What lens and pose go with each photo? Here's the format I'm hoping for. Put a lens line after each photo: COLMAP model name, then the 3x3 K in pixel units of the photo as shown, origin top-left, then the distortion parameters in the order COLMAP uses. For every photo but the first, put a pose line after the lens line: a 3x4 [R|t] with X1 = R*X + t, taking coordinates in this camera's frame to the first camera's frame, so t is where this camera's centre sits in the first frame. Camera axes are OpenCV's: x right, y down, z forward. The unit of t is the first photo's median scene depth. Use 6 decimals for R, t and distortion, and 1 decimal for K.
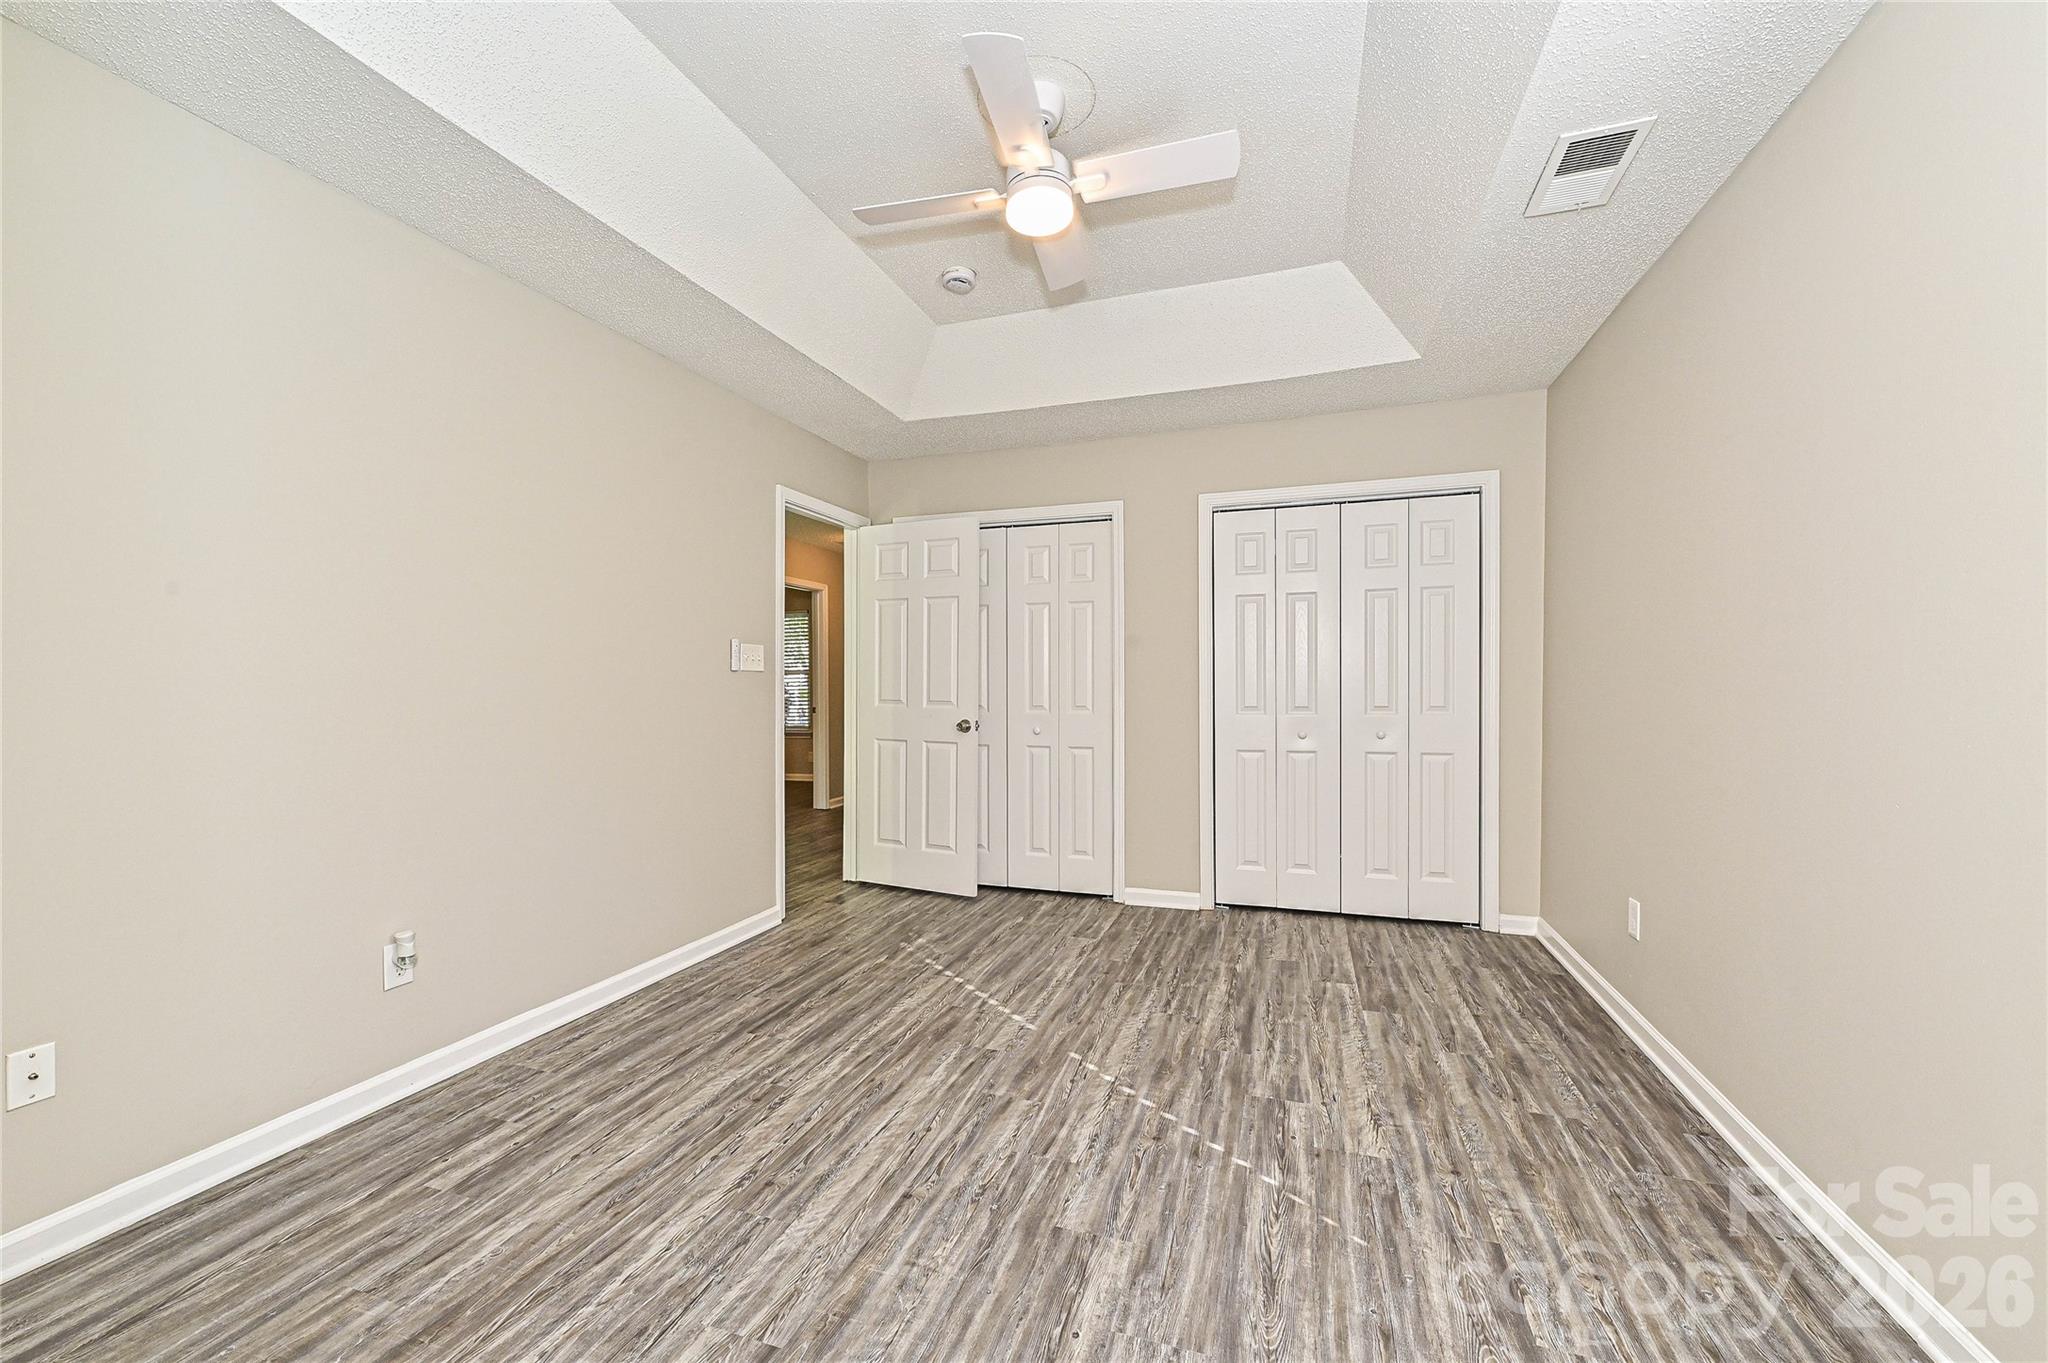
lens RADIAL K [[828.3, 0, 1013.6], [0, 828.3, 685.1], [0, 0, 1]] dist [0.000229, 0.000038]
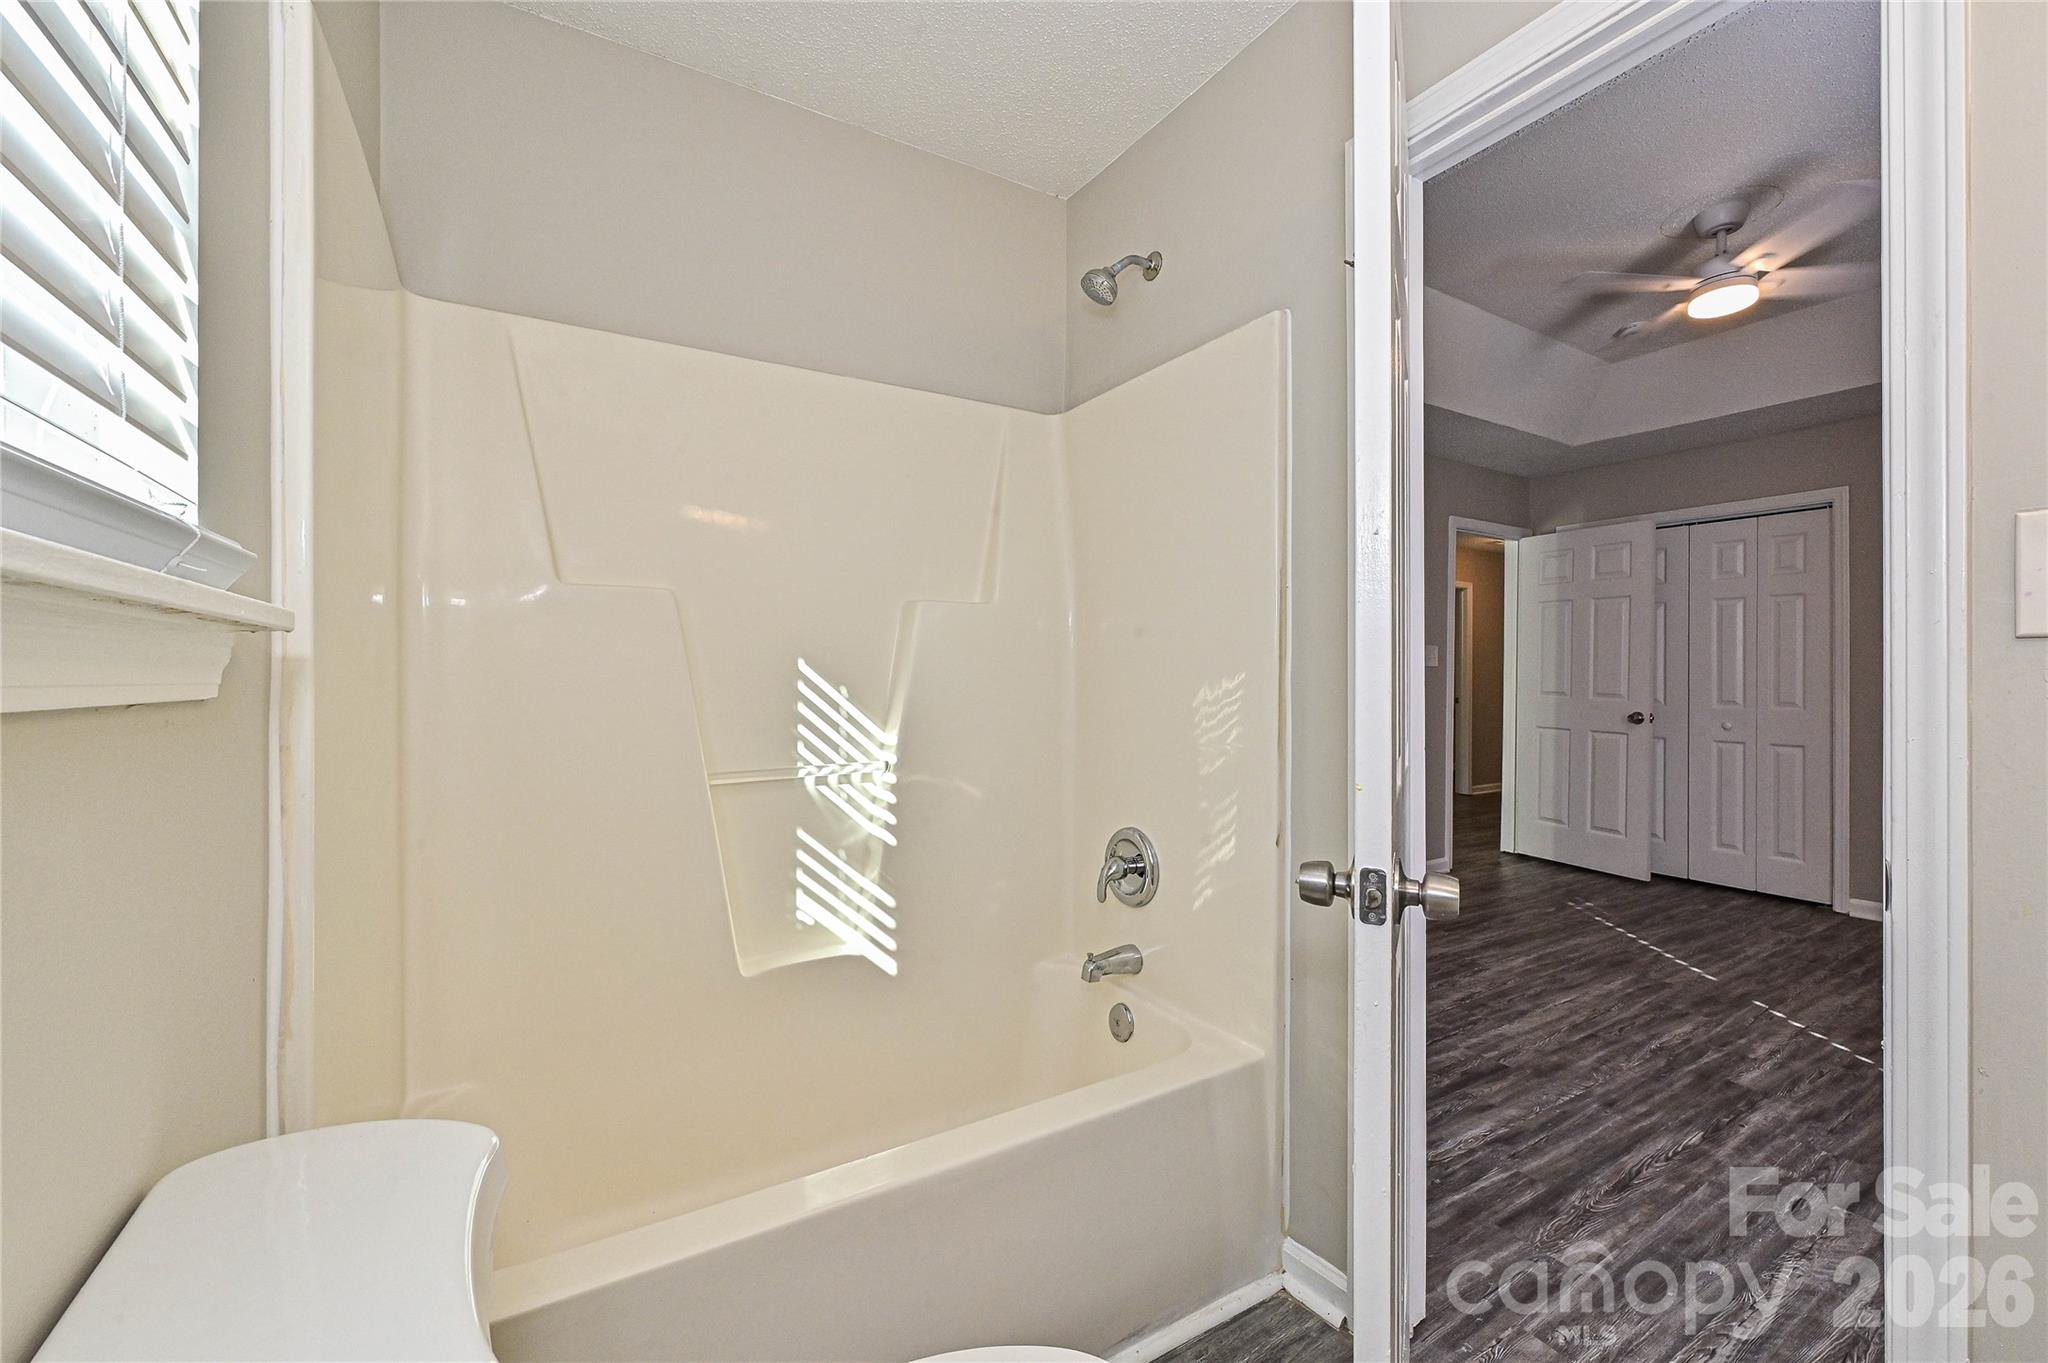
lens RADIAL K [[815.0, 0, 1015.3], [0, 815.0, 672.6], [0, 0, 1]] dist [-0.001705, -0.000005]
pose [[0.763971, 0.006244, -0.645221, 0.008813], [-0.006976, 0.999975, 0.001417, -0.008010], [0.645213, 0.003419, 0.763995, -0.522341]]
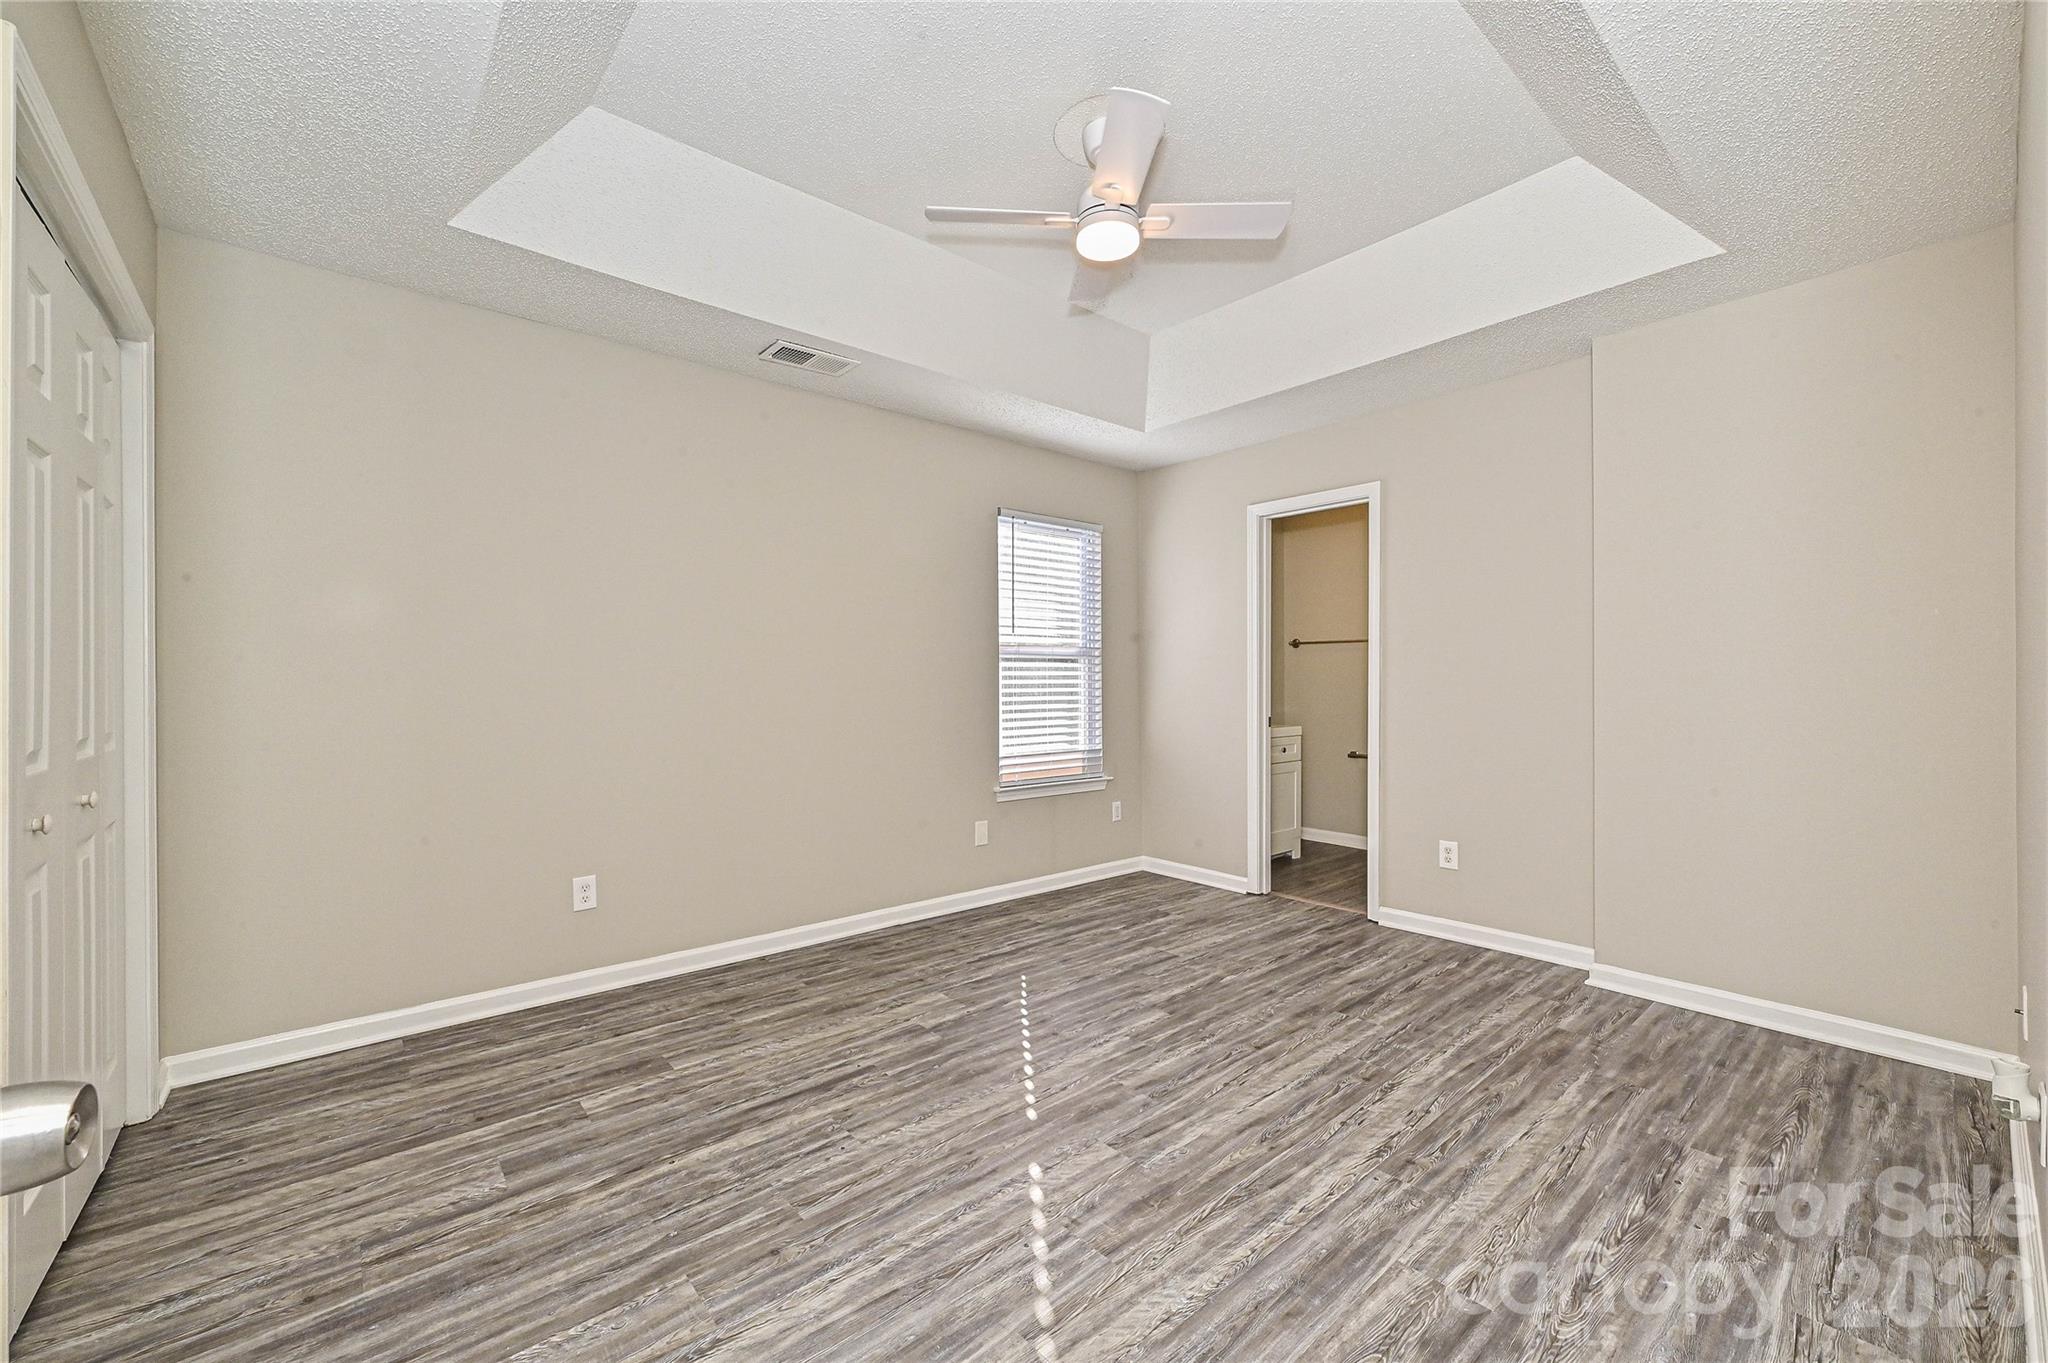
lens RADIAL K [[828.3, 0, 1013.6], [0, 828.3, 685.1], [0, 0, 1]] dist [0.000229, 0.000038]
pose [[-0.861249, 0.005463, 0.508153, -0.346407], [0.005952, 0.999982, -0.000663, -0.000159], [-0.508148, 0.002454, -0.861266, 1.713191]]
